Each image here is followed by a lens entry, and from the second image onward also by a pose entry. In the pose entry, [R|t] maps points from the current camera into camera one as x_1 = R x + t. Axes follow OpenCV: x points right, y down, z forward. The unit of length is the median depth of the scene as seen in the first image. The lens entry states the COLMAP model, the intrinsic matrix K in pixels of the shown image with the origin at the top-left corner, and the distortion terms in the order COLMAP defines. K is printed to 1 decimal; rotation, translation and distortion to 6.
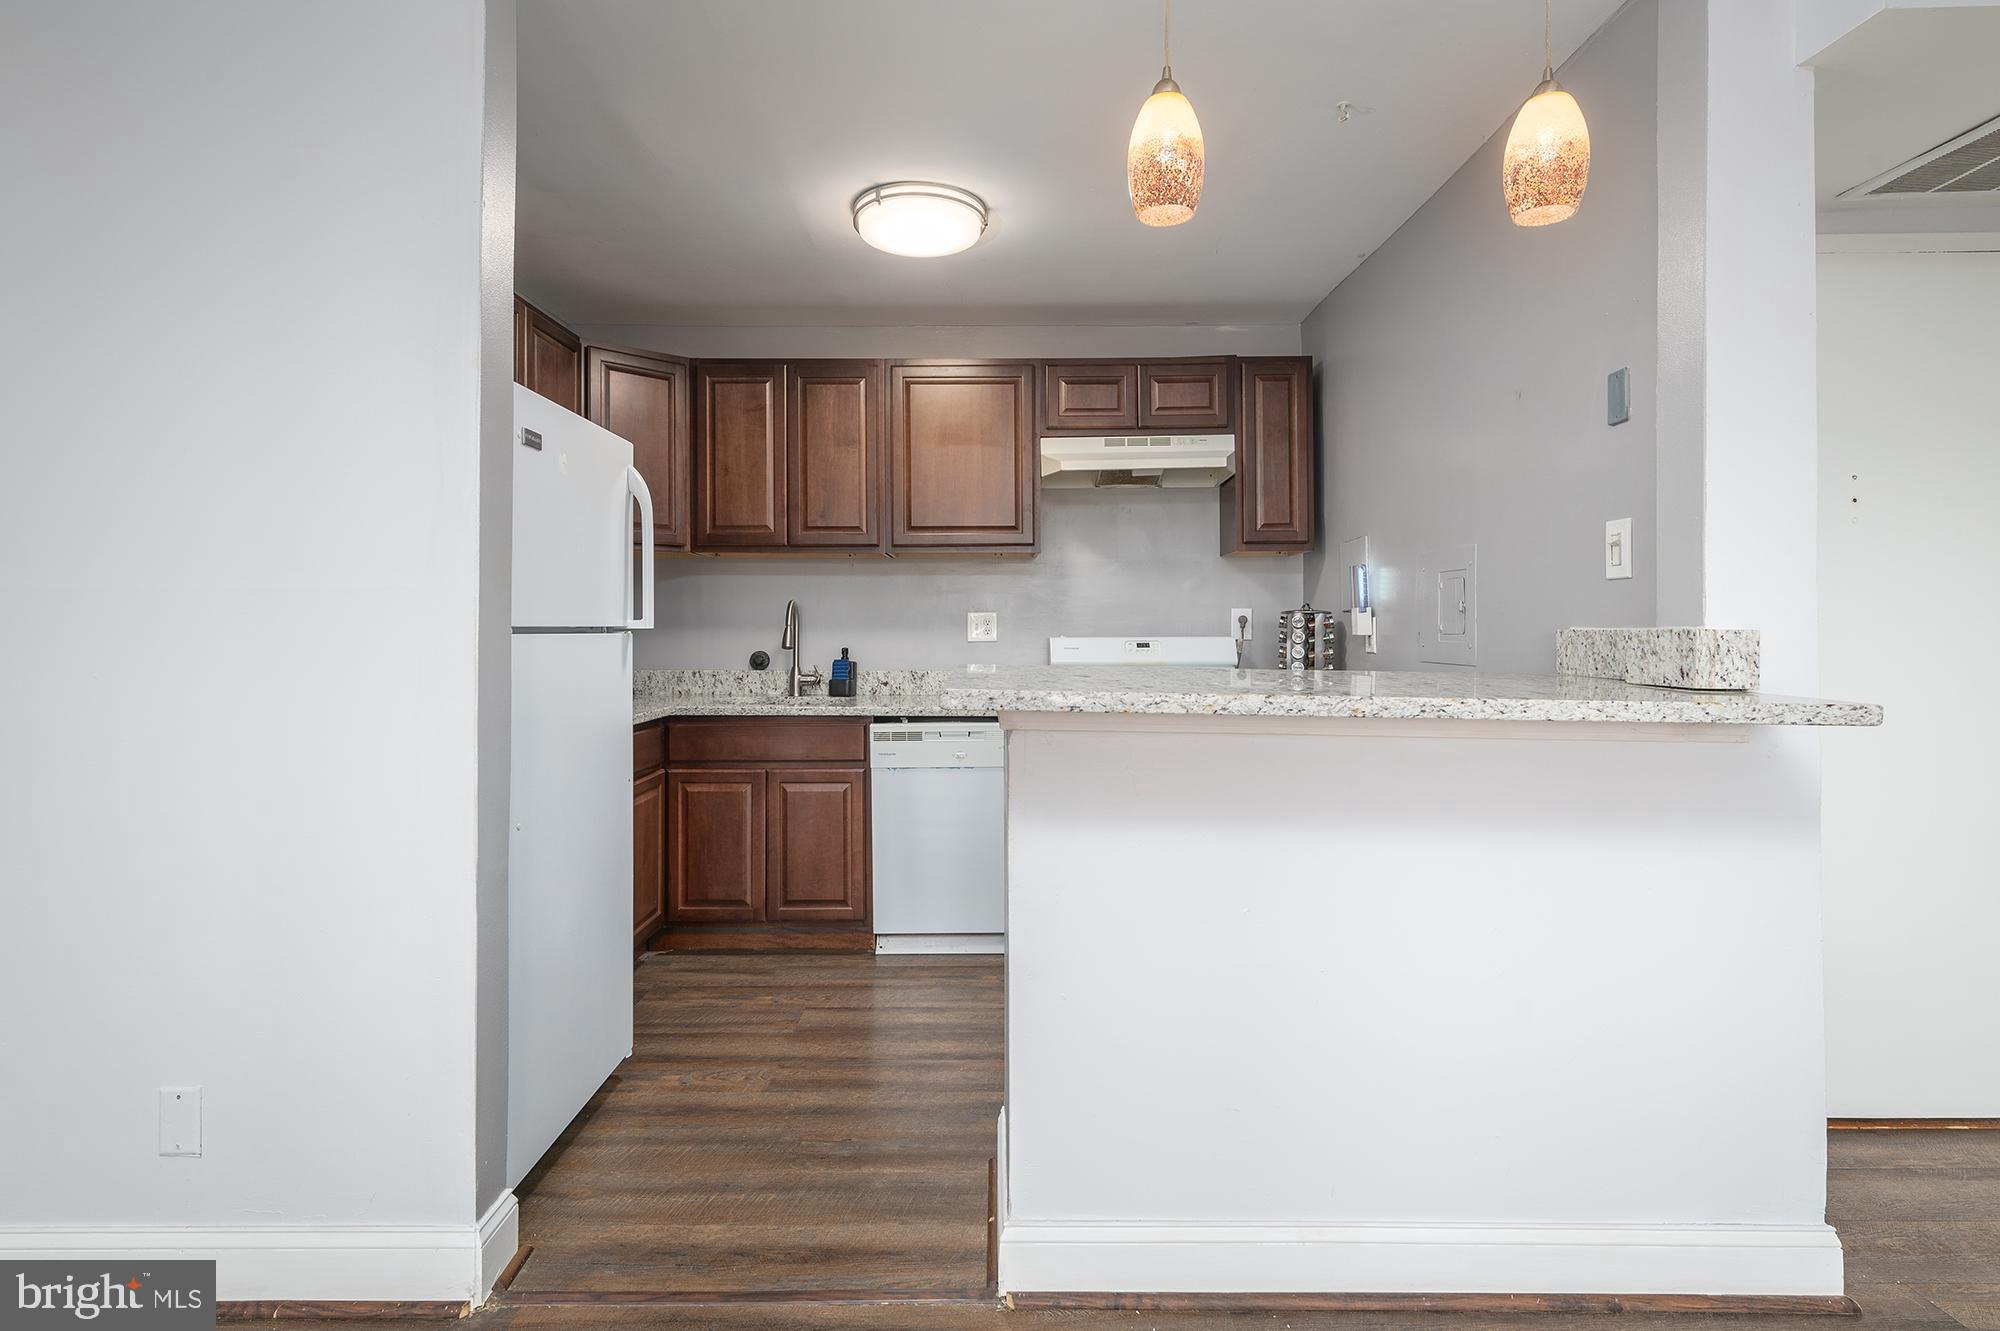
lens RADIAL K [[1019.2, 0, 955.8], [0, 1019.2, 633.4], [0, 0, 1]] dist [0.011458, -0.002757]
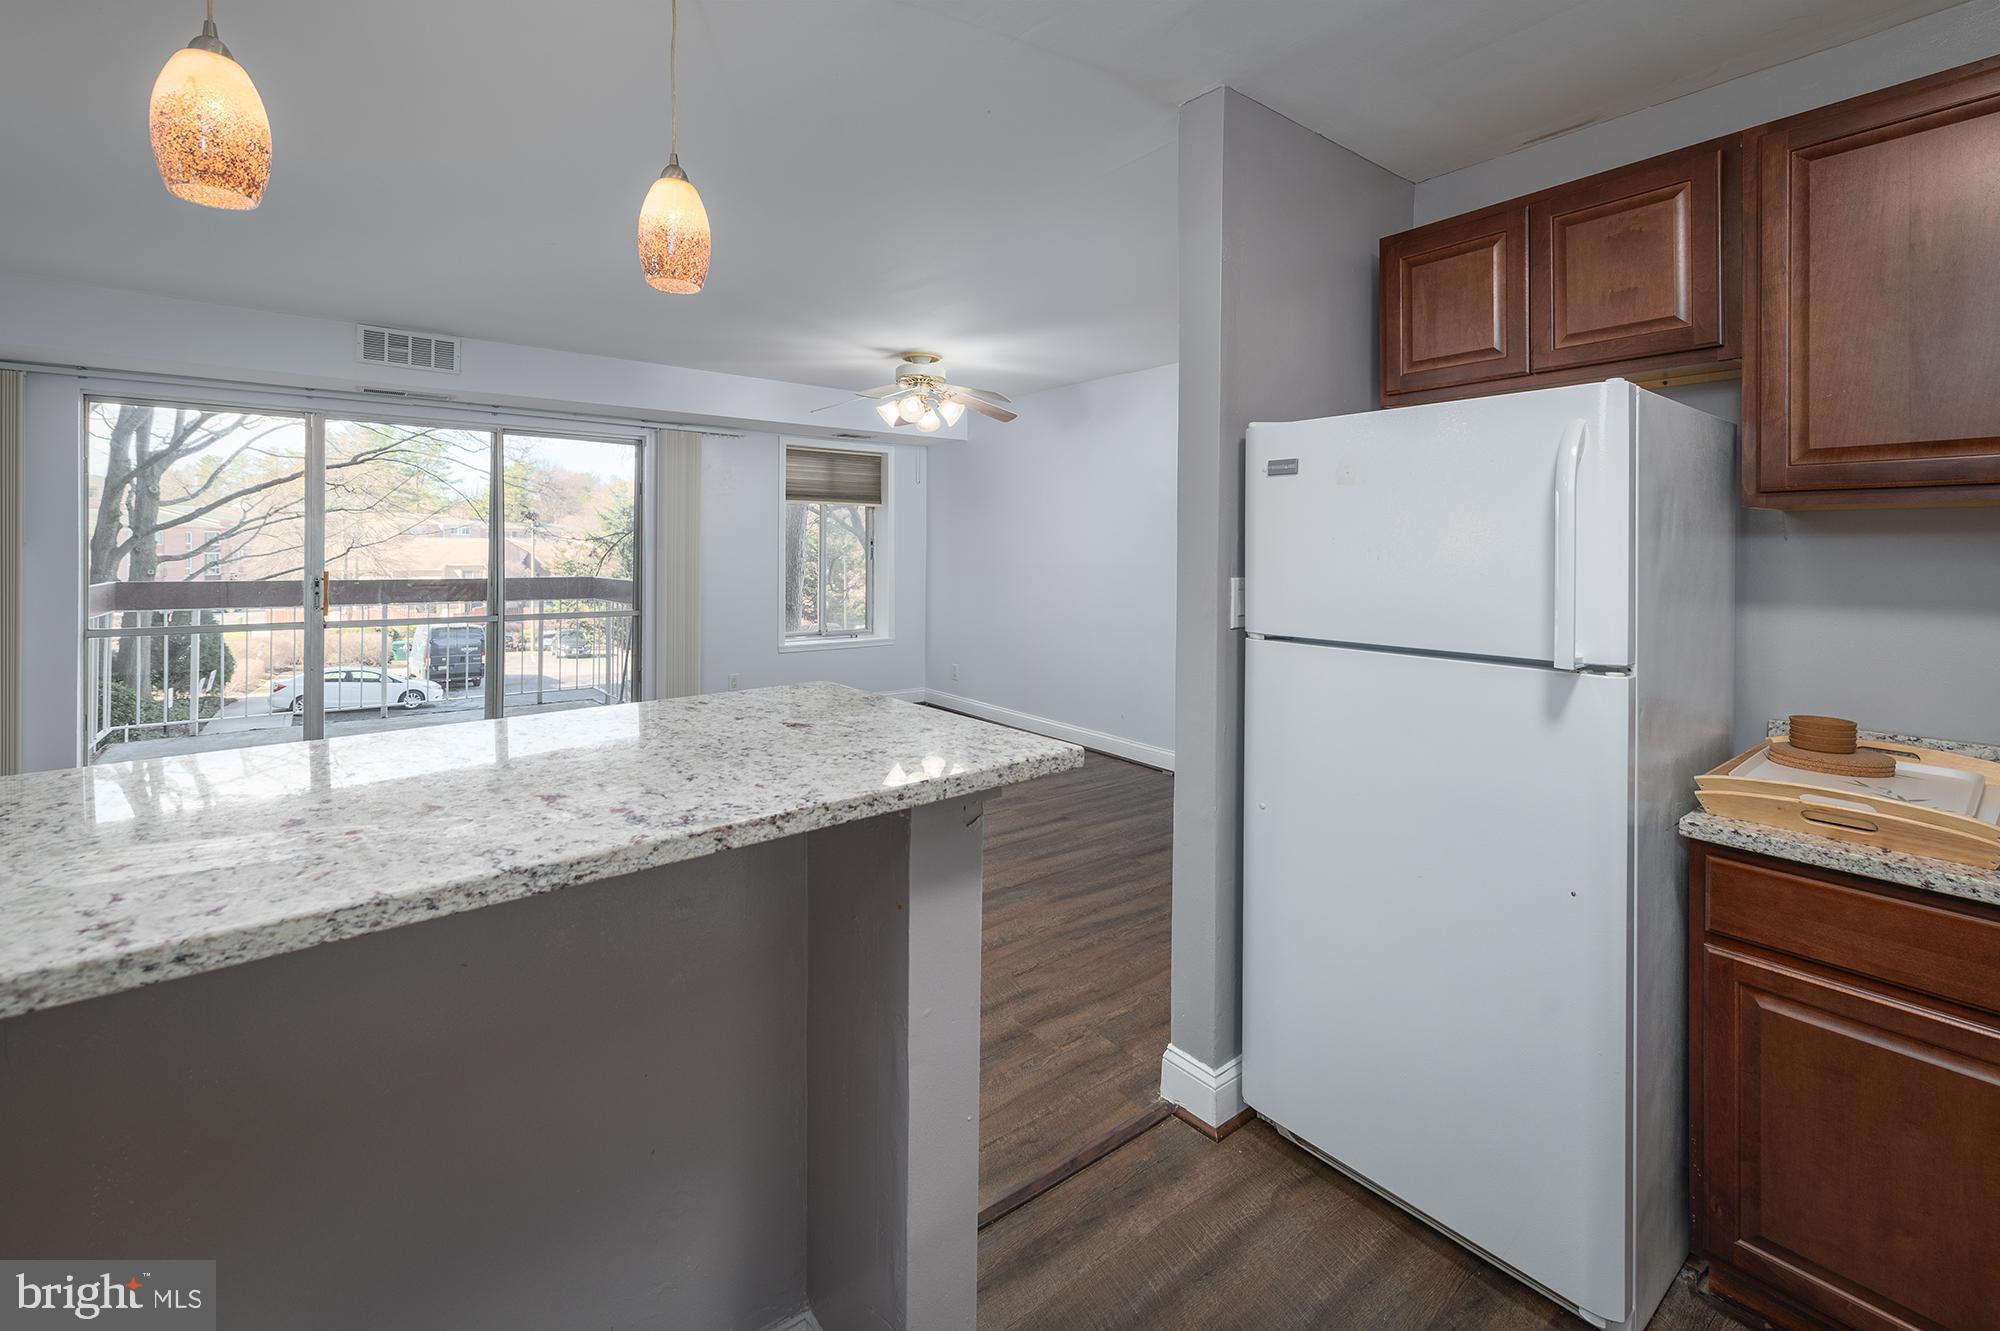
lens RADIAL K [[852.3, 0, 1008.4], [0, 852.3, 543.9], [0, 0, 1]] dist [0.014377, -0.003852]
pose [[-0.770527, -0.007819, -0.637359, 0.218517], [-0.009685, 0.999953, -0.000559, -0.054027], [0.637333, 0.005742, -0.770567, 0.810751]]
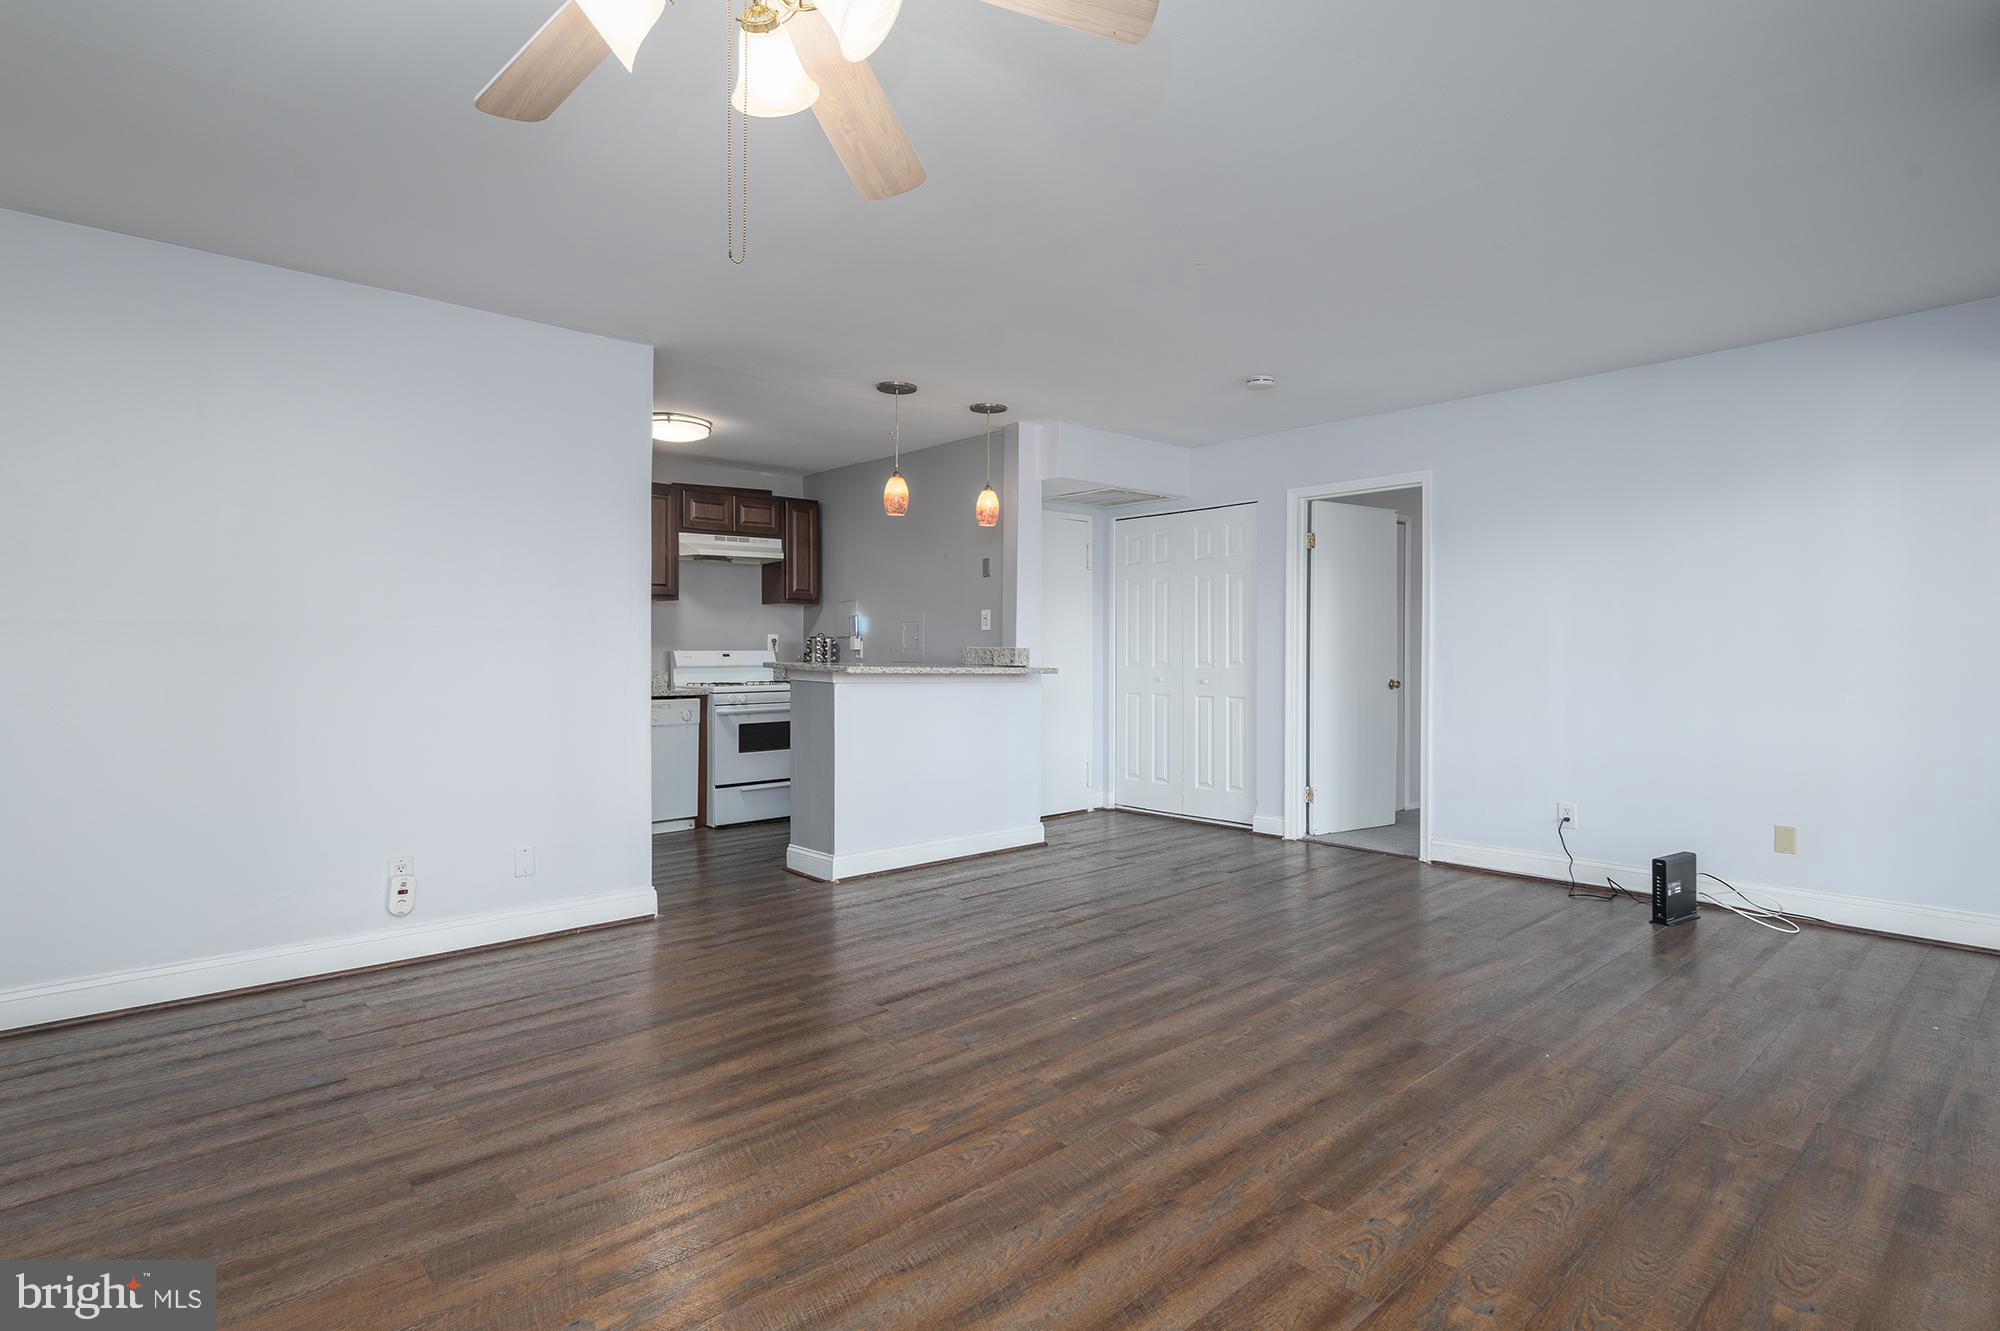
lens RADIAL K [[1019.2, 0, 1006.3], [0, 1019.2, 644.4], [0, 0, 1]] dist [0.011458, -0.002757]
pose [[0.730577, 0.004898, 0.682813, -0.676161], [-0.002879, 0.999987, -0.004094, -0.001344], [-0.682824, 0.001025, 0.730582, -0.603651]]
